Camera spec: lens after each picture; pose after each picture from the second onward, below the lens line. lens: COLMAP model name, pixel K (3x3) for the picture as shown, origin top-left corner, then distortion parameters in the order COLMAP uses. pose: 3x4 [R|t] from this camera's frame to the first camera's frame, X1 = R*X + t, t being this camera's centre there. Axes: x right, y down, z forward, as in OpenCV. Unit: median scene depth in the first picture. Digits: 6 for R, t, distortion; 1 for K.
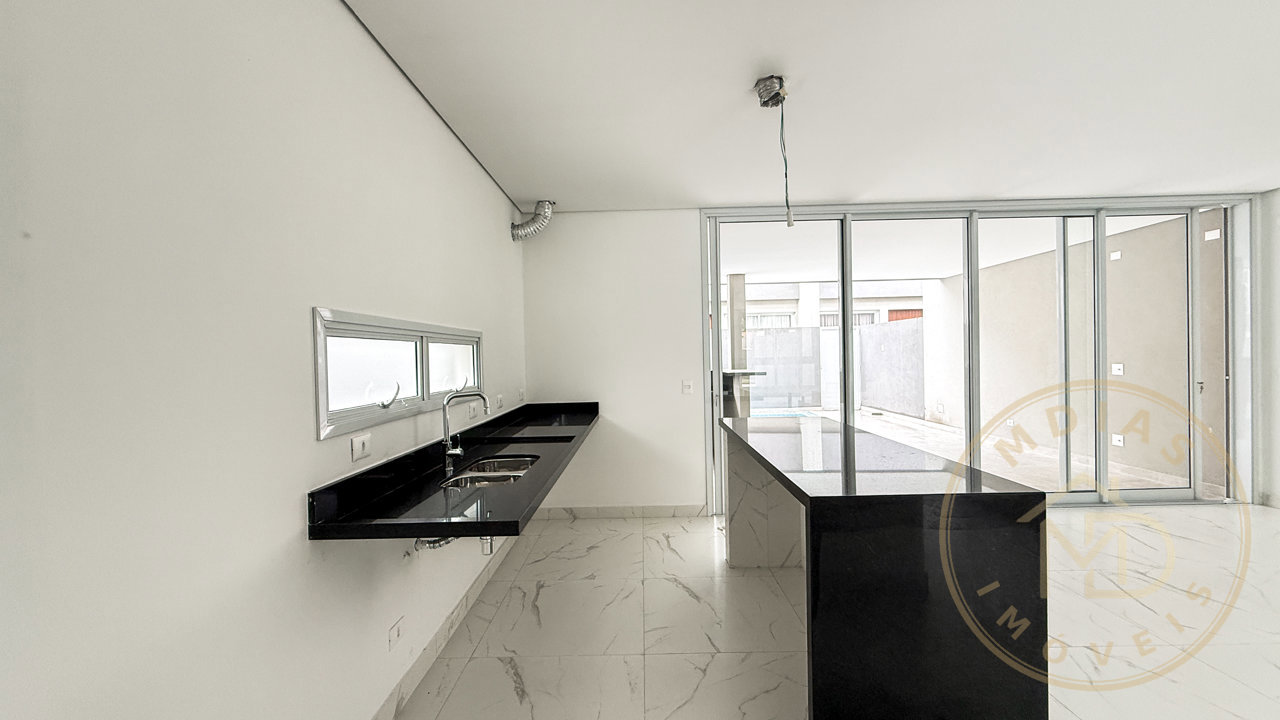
lens RADIAL K [[507.8, 0, 637.3], [0, 507.8, 359.2], [0, 0, 1]] dist [0.001385, -0.000019]
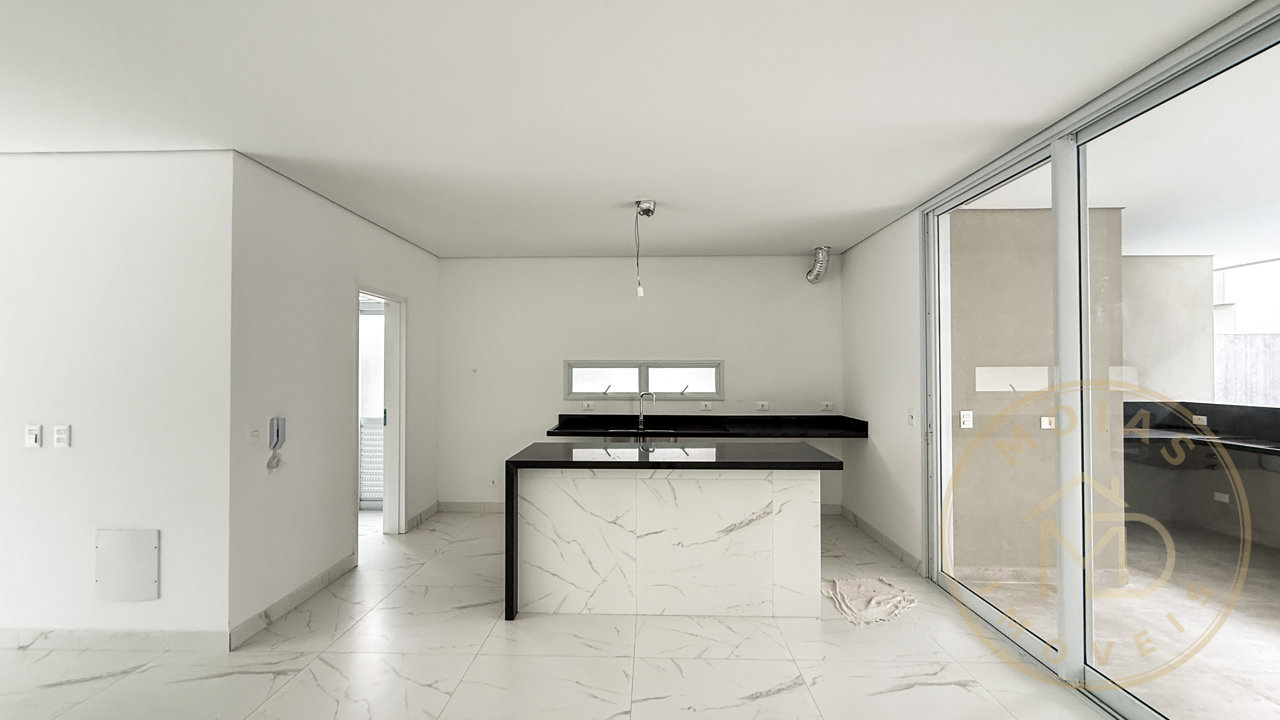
lens RADIAL K [[507.8, 0, 637.6], [0, 507.8, 361.1], [0, 0, 1]] dist [0.001385, -0.000019]
pose [[-0.015284, 0.011628, -0.999816, 1.837422], [-0.006638, 0.999909, 0.011731, -0.092499], [0.999861, 0.006816, -0.015205, 1.039886]]
